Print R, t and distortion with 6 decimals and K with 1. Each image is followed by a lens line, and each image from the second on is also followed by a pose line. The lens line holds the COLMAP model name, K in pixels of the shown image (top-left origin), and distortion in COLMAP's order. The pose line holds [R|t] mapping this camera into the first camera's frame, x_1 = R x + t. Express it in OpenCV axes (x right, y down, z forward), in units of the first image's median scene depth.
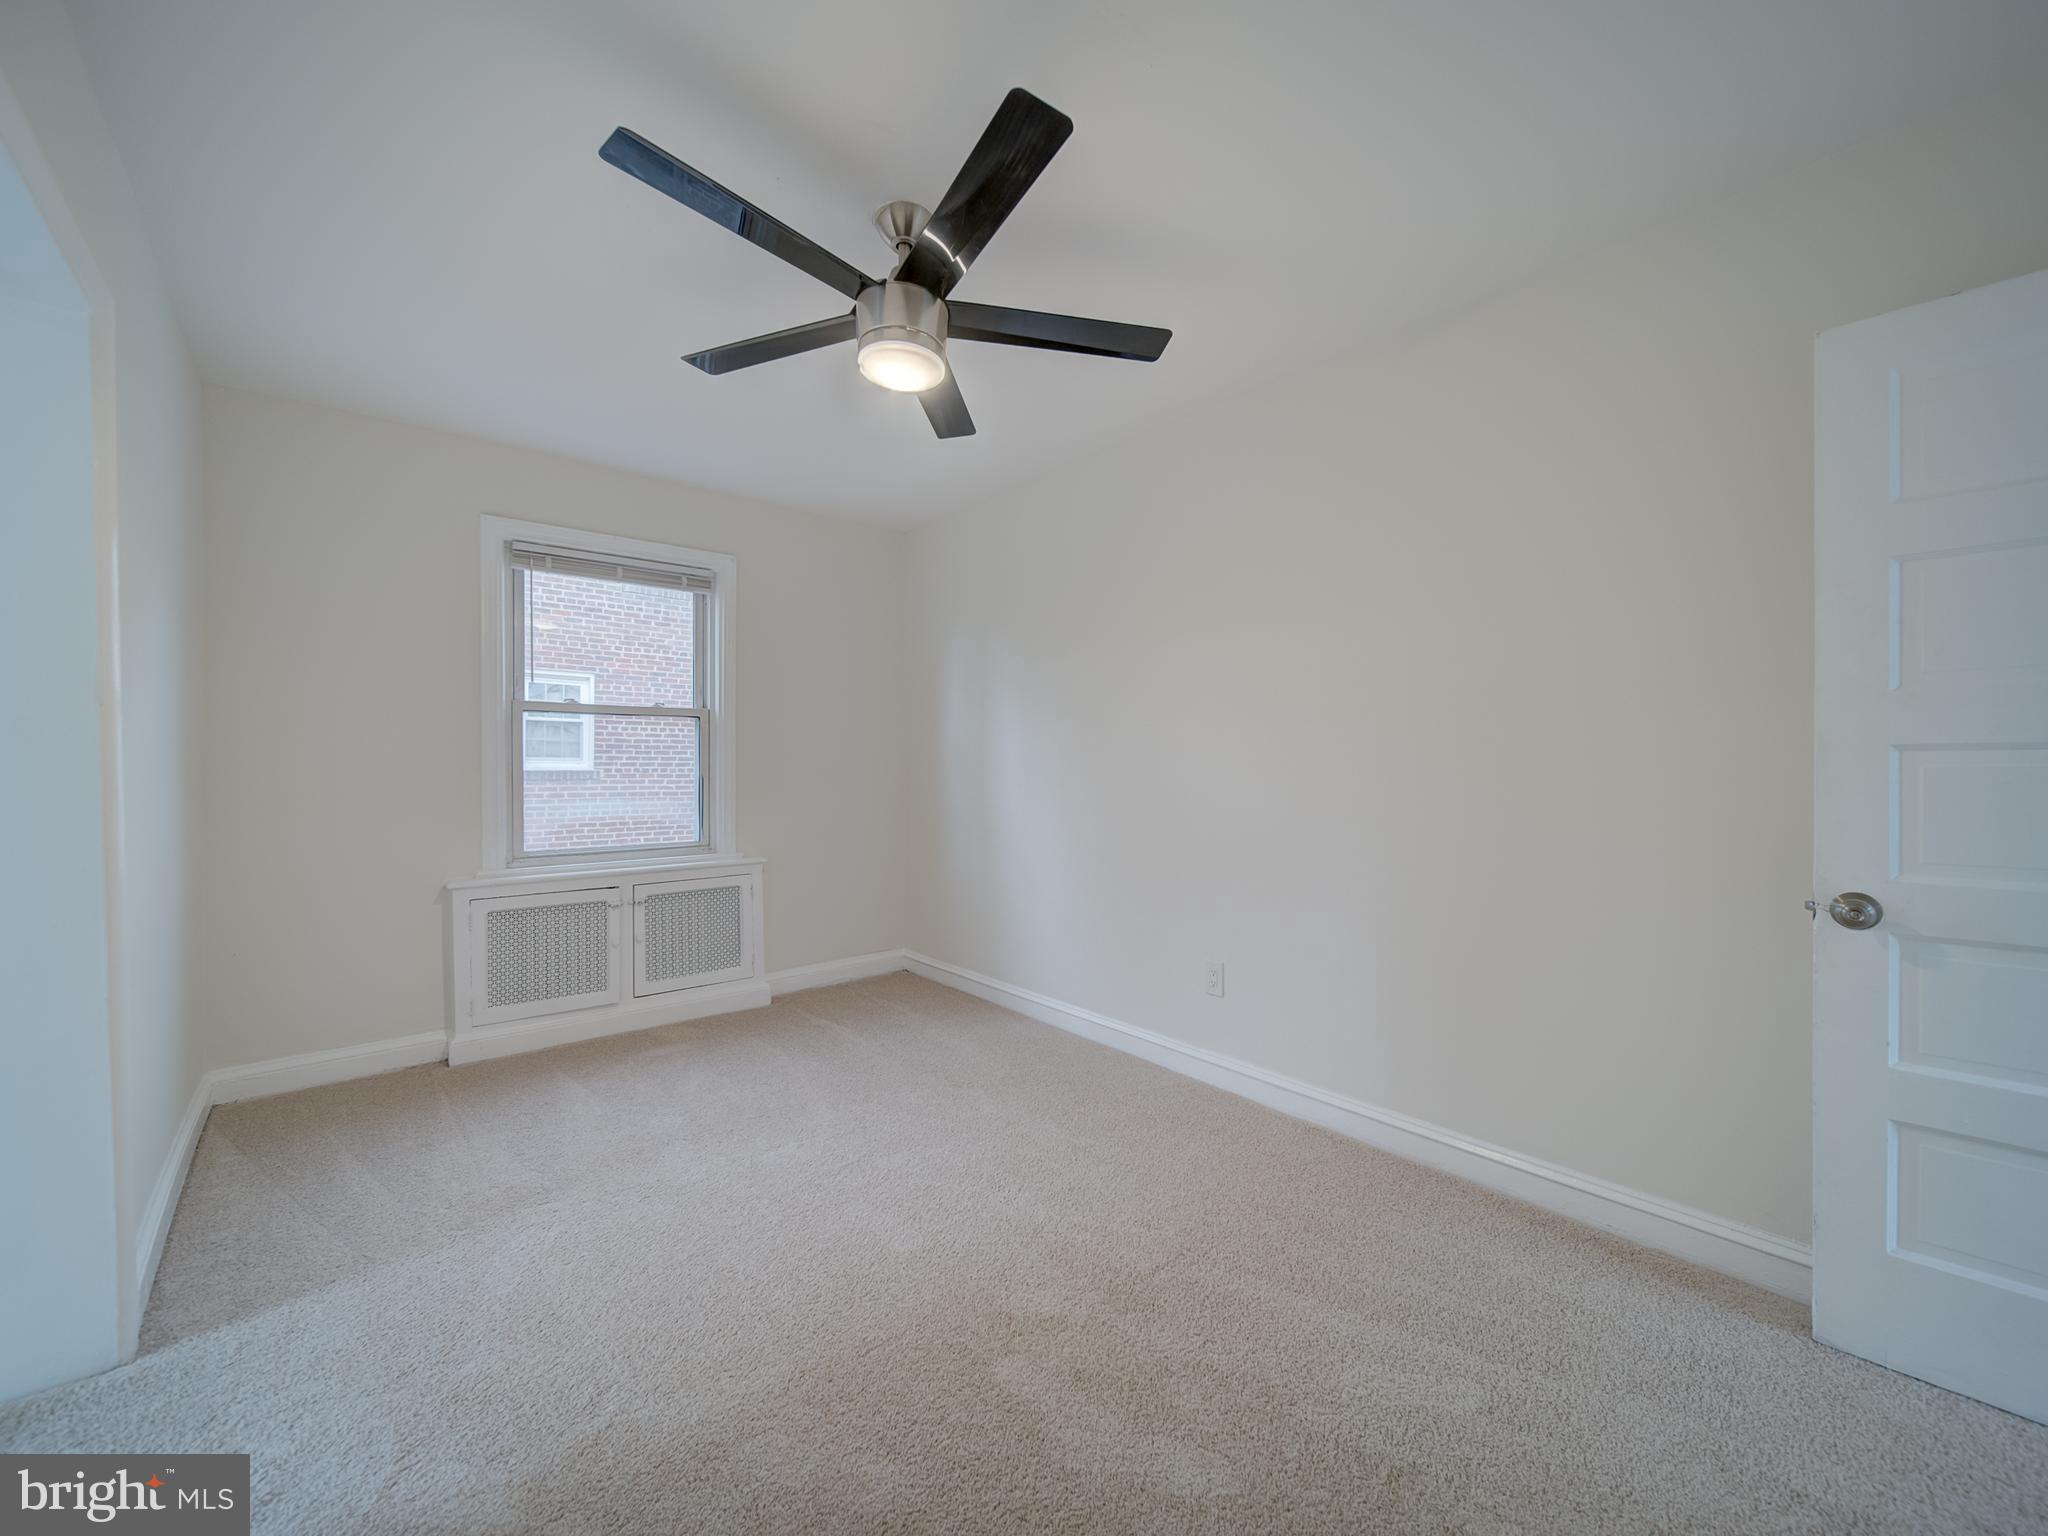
lens RADIAL K [[804.8, 0, 1028.3], [0, 804.8, 772.1], [0, 0, 1]] dist [-0.000344, -0.000927]
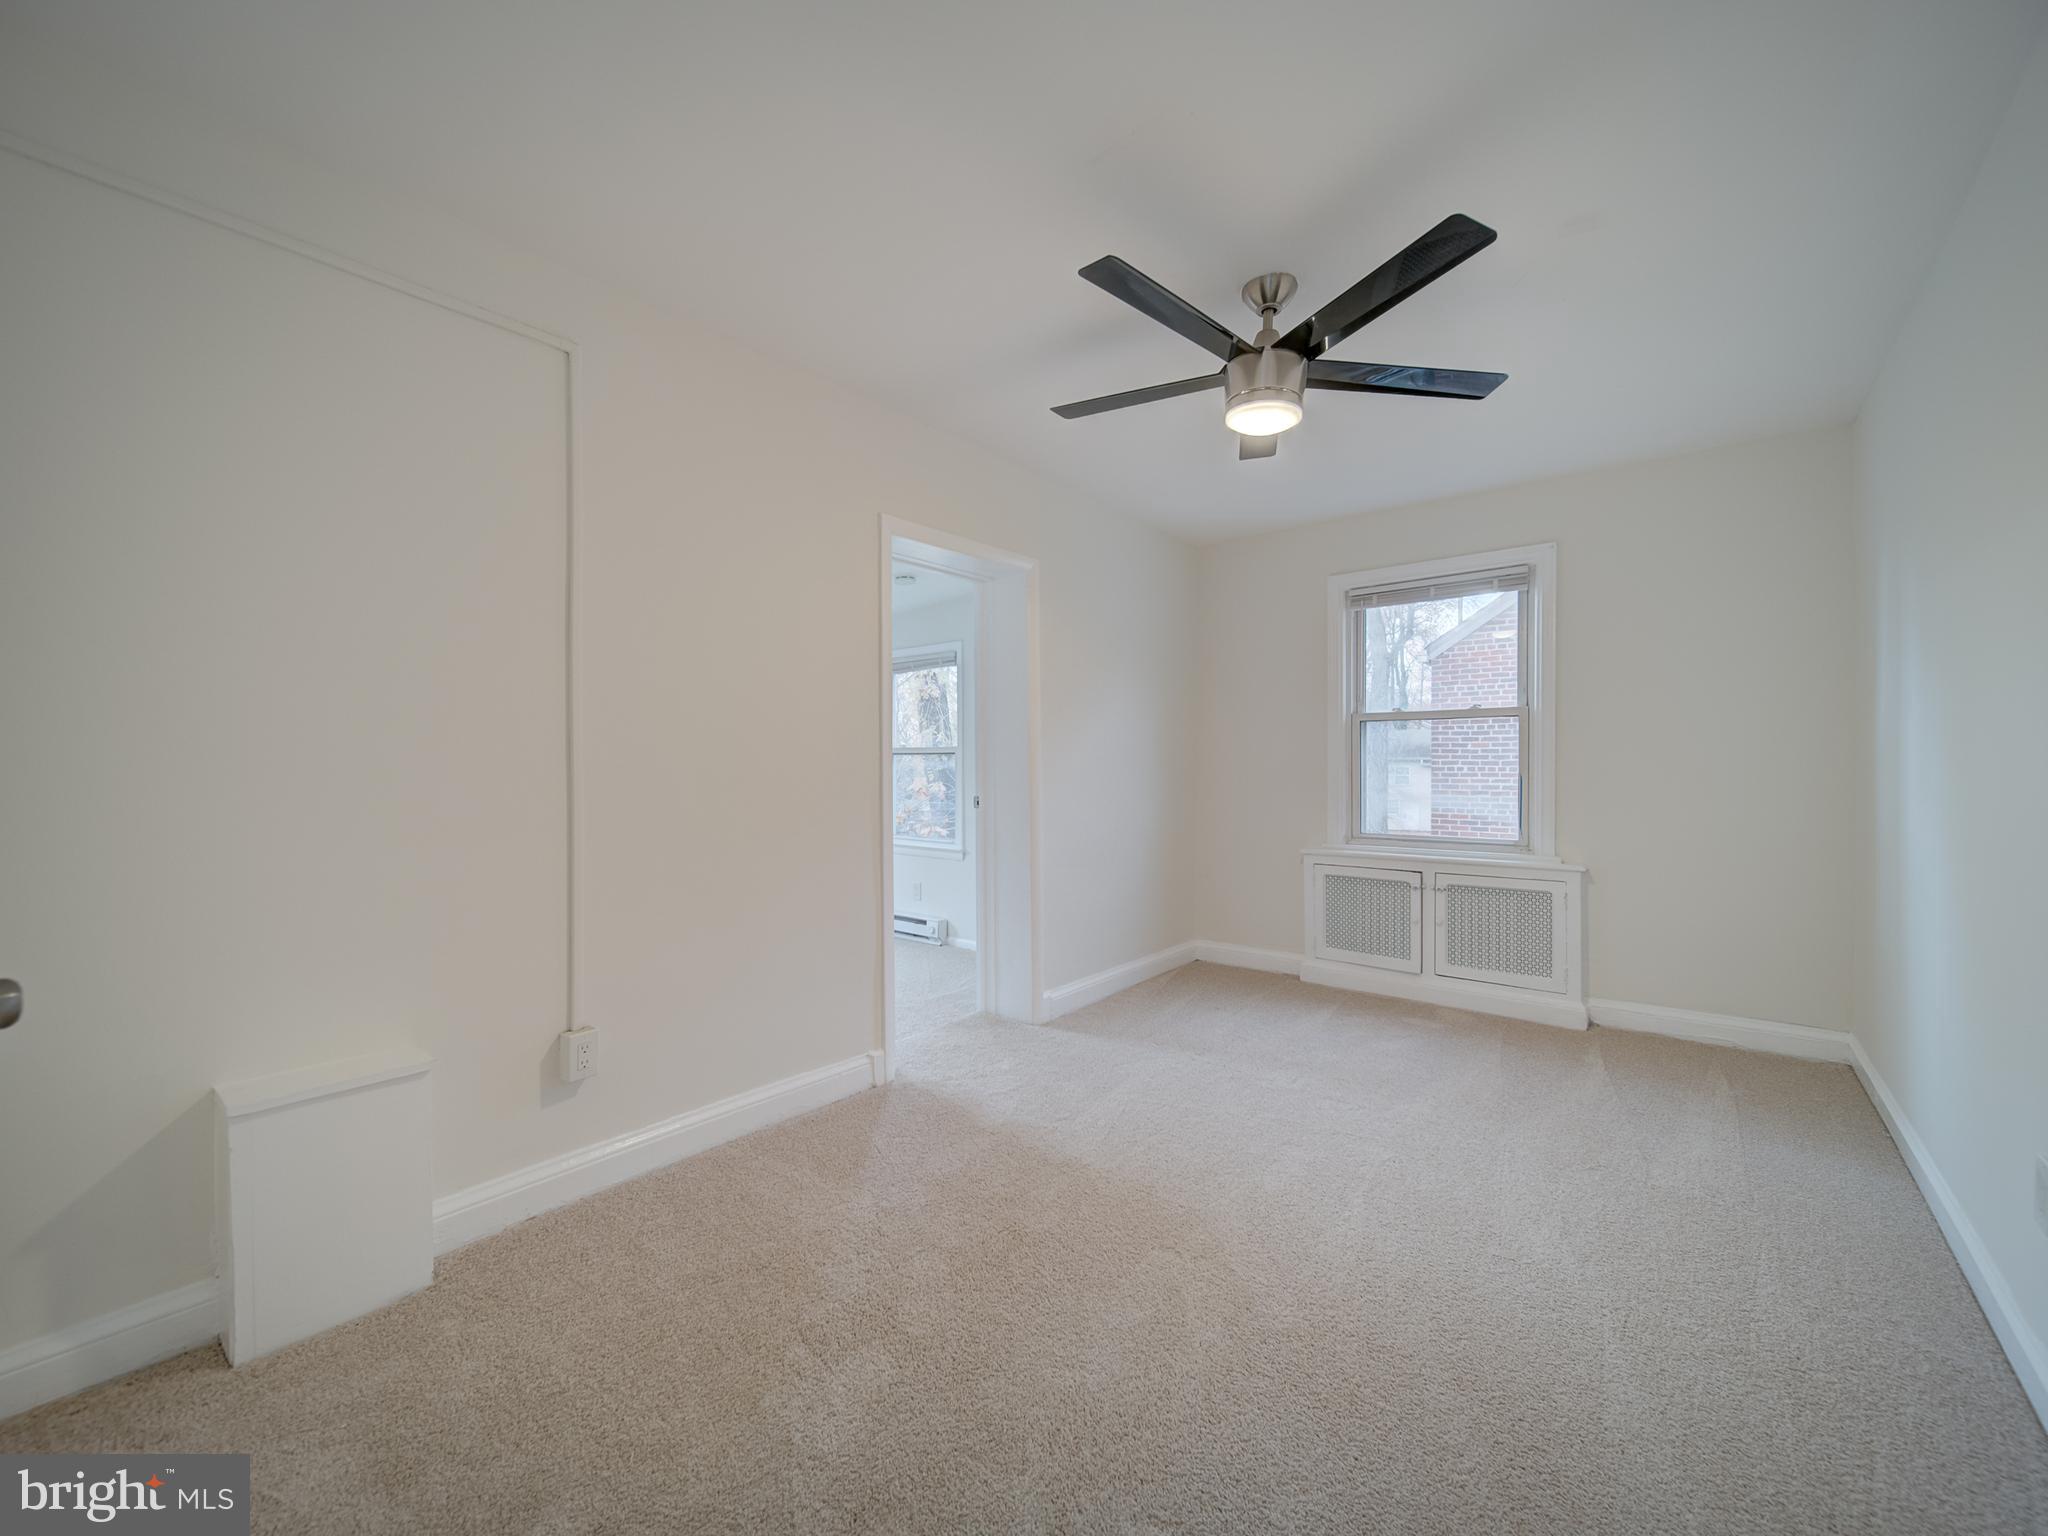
lens RADIAL K [[803.9, 0, 1012.0], [0, 803.9, 762.7], [0, 0, 1]] dist [-0.018454, -0.000260]
pose [[0.143484, -0.007802, -0.989622, 0.508448], [-0.008126, 0.999926, -0.009062, 0.004341], [0.989619, 0.009342, 0.143410, 0.263354]]
